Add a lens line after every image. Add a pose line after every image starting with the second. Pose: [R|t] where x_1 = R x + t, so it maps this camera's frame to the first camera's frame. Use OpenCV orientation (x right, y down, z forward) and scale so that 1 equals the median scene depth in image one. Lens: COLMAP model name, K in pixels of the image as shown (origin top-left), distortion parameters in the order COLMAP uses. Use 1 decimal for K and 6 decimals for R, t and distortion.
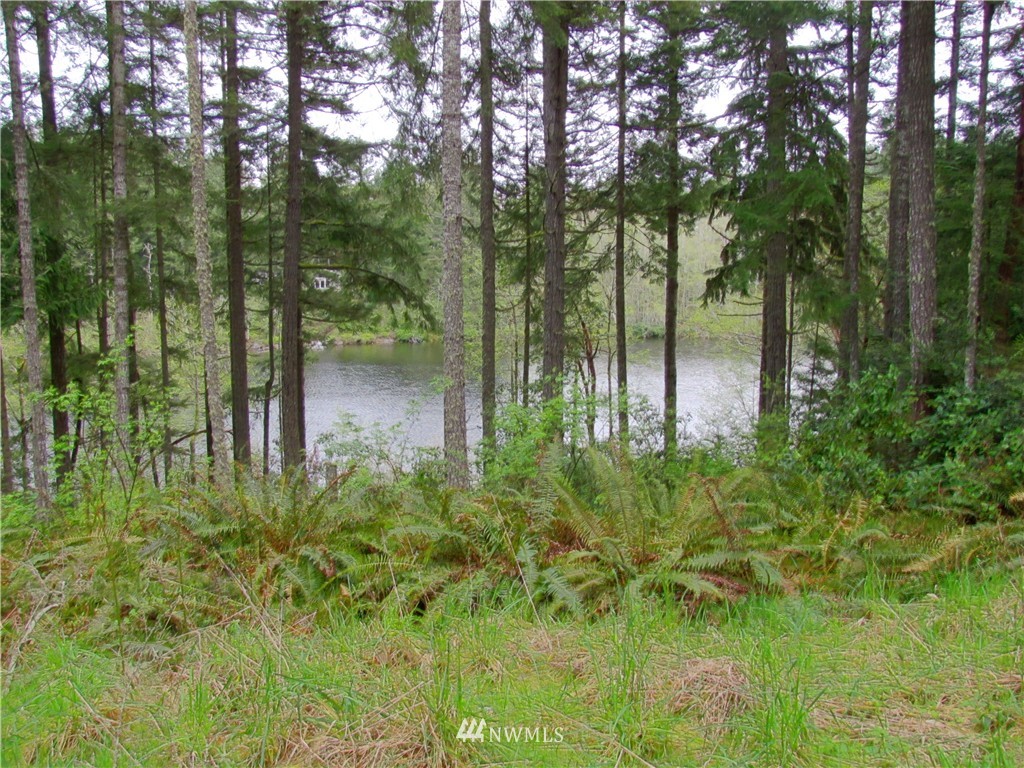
lens RADIAL K [[1017.1, 0, 511.7], [0, 1017.1, 386.4], [0, 0, 1]] dist [-0.078919, 0.000000]
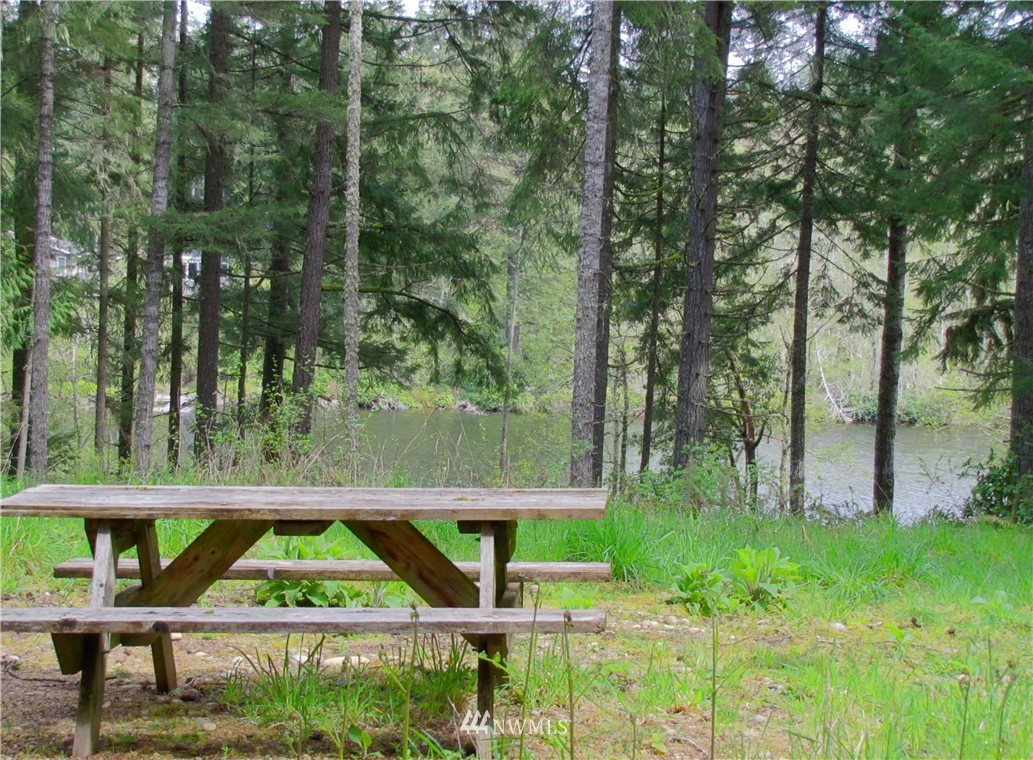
lens RADIAL K [[2592.4, 0, 515.0], [0, 2592.4, 380.6], [0, 0, 1]] dist [0.793665, 0.000000]
pose [[0.998560, 0.047482, -0.024962, -0.028021], [-0.048886, 0.997060, -0.059005, 0.033569], [0.022087, 0.060140, 0.997946, -0.612163]]
